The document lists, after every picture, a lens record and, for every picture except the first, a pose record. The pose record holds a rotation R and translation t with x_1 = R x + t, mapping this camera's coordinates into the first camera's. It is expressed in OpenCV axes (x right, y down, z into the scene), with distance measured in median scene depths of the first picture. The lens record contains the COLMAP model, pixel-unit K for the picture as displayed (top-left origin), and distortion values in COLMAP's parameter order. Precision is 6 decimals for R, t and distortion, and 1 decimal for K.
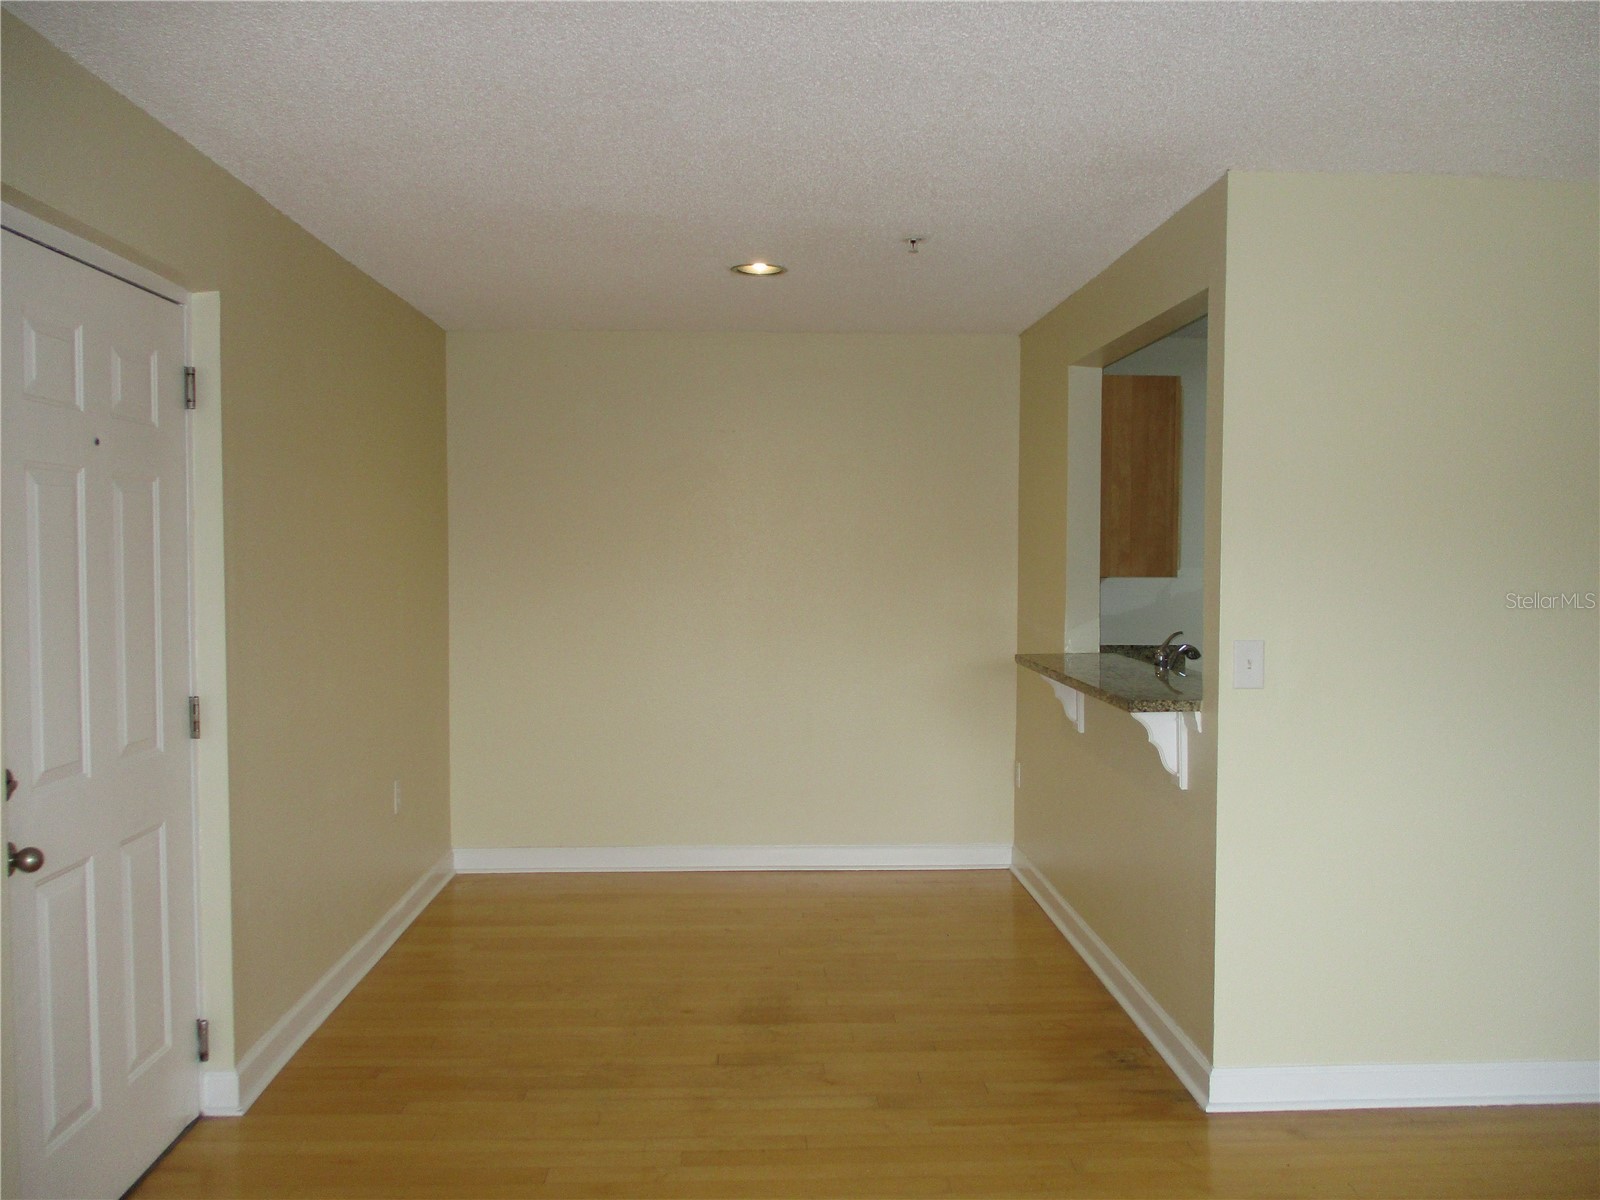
lens RADIAL K [[1295.6, 0, 800.7], [0, 1295.6, 595.6], [0, 0, 1]] dist [-0.032638, 0.004872]
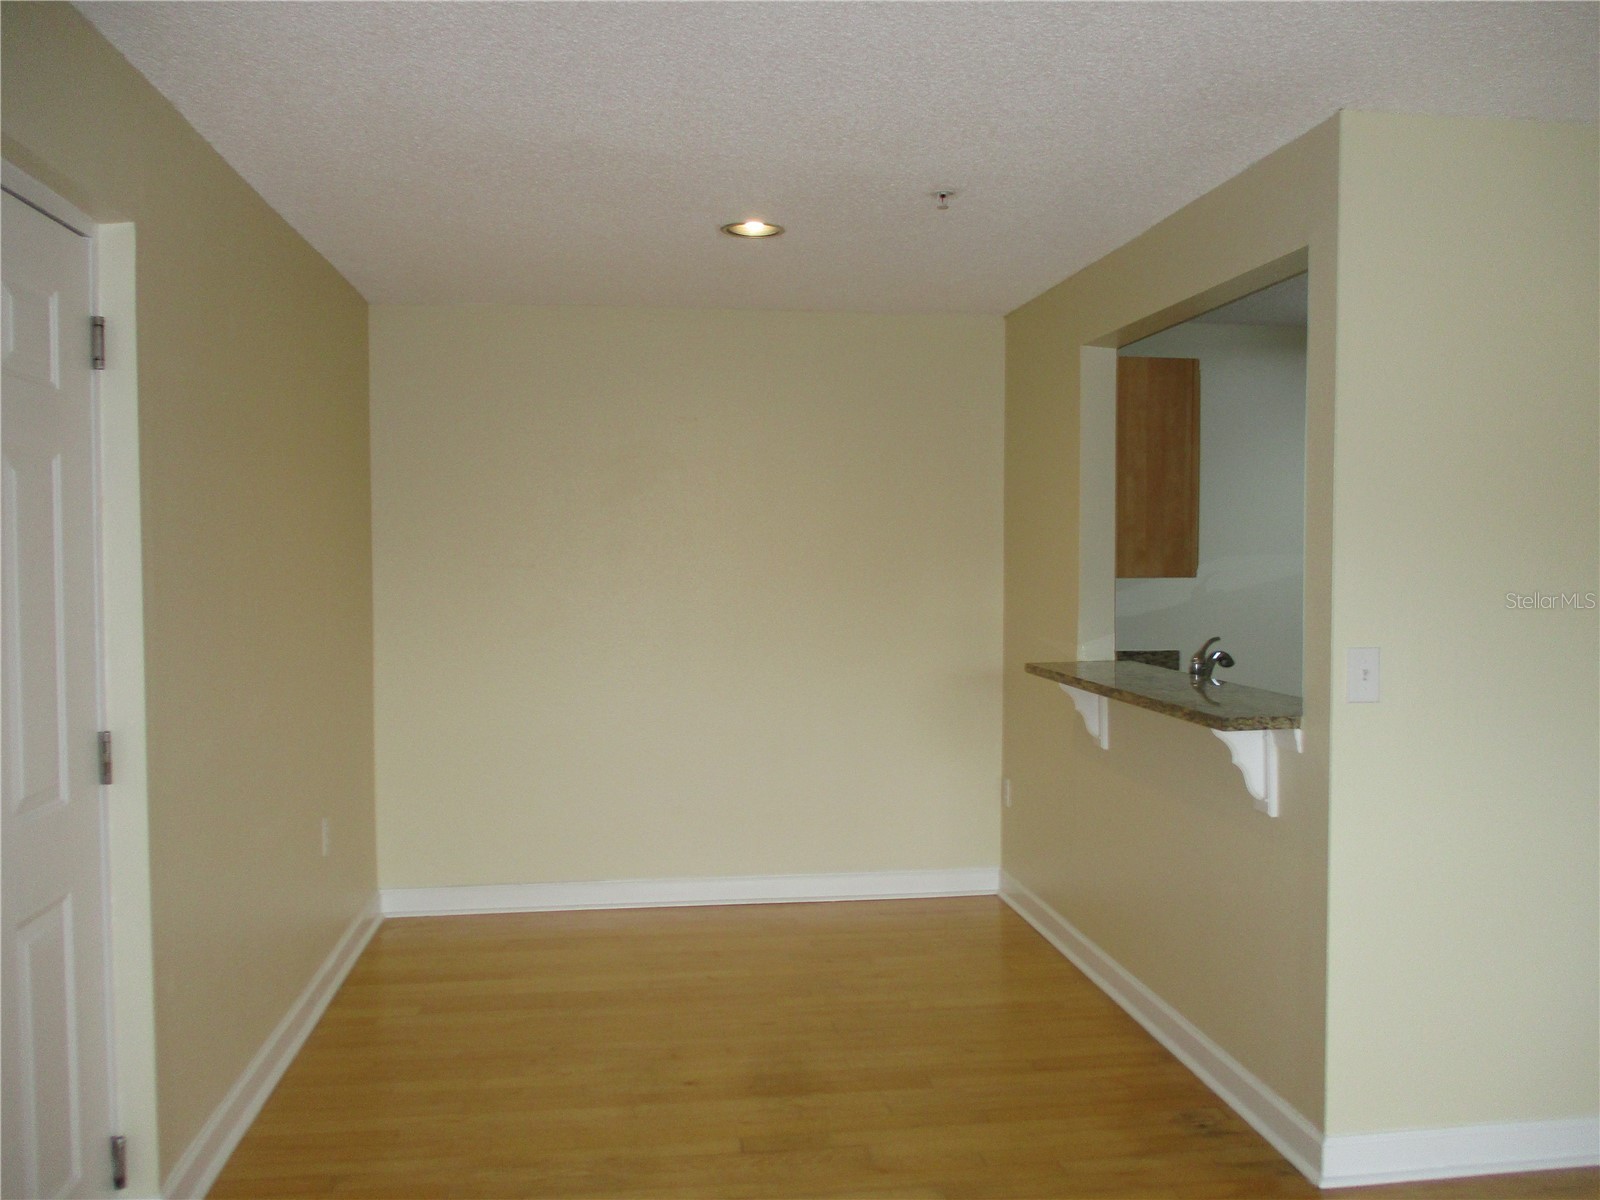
lens RADIAL K [[1299.2, 0, 798.4], [0, 1299.2, 598.9], [0, 0, 1]] dist [-0.022790, -0.006437]
pose [[0.995634, -0.006457, 0.093119, -0.094098], [0.006565, 0.999978, -0.000859, 0.000046], [-0.093112, 0.001466, 0.995655, 0.132337]]
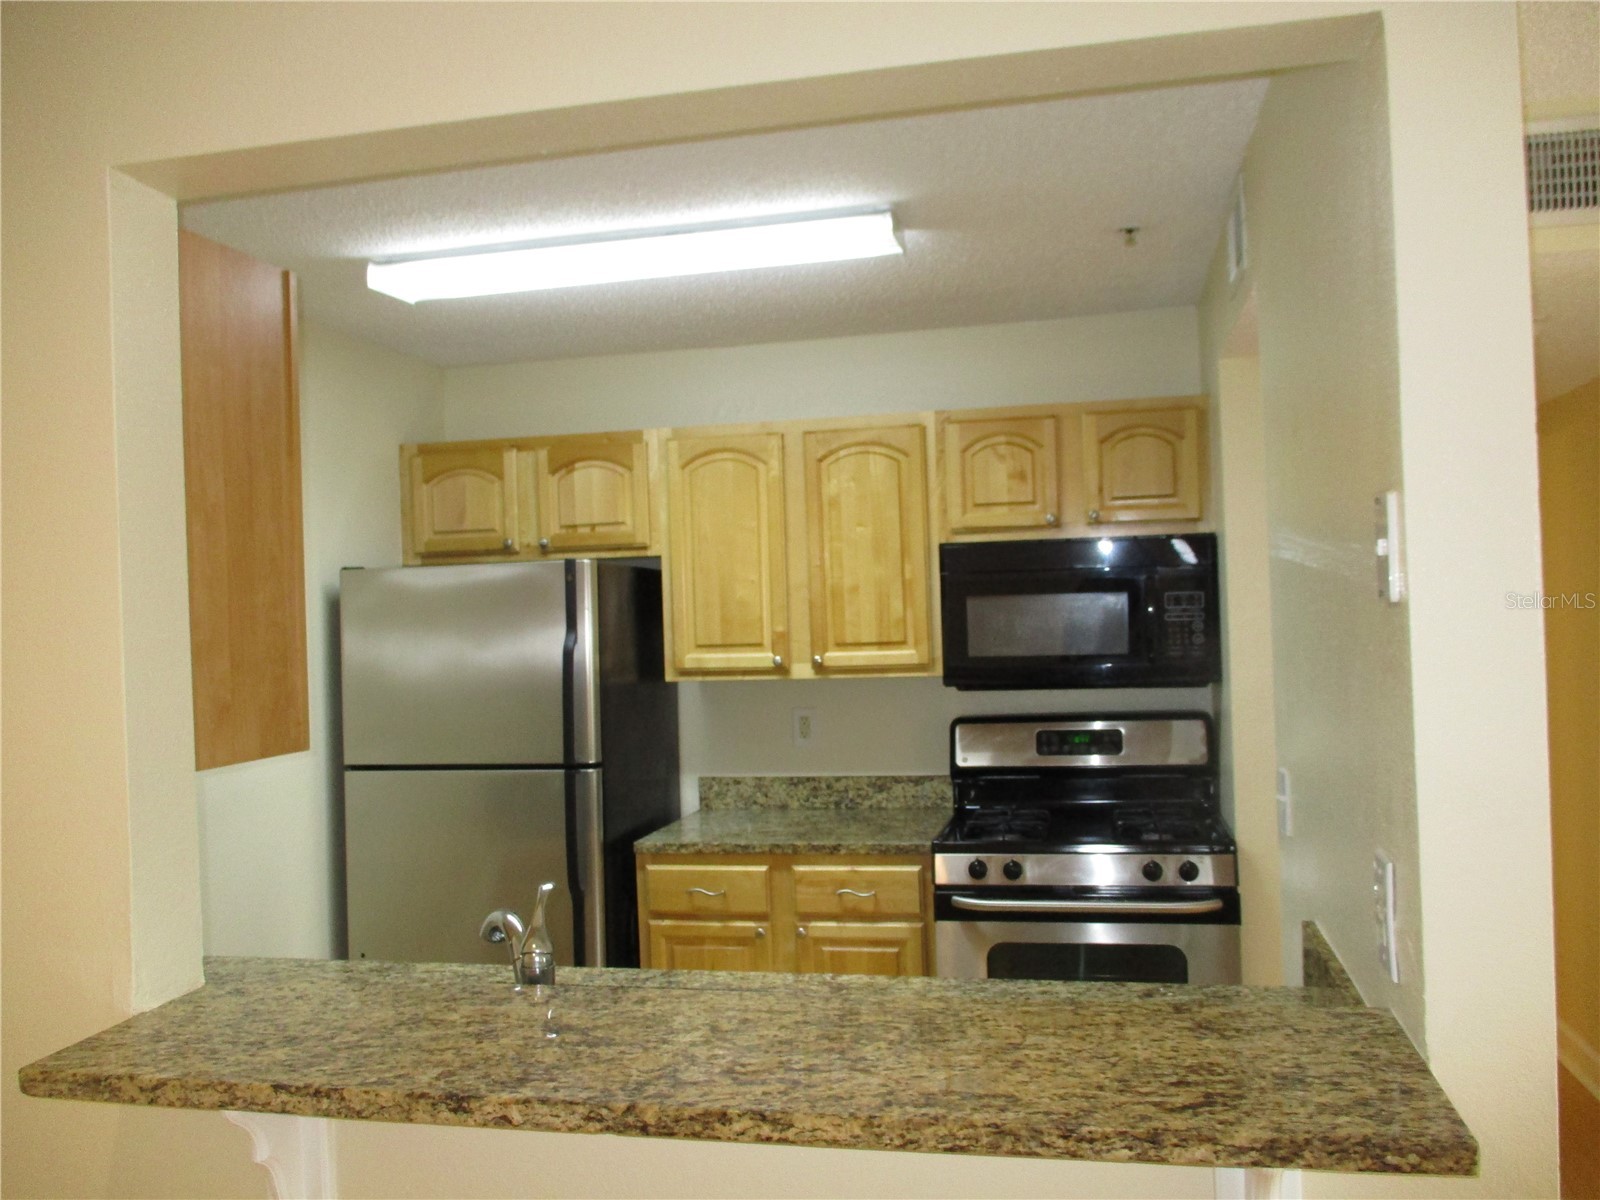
lens RADIAL K [[1295.6, 0, 800.7], [0, 1295.6, 595.6], [0, 0, 1]] dist [-0.032638, 0.004872]
pose [[0.251499, -0.008834, 0.967817, -0.091078], [0.076778, 0.996989, -0.010851, -0.058213], [-0.964807, 0.077036, 0.251420, 0.905352]]
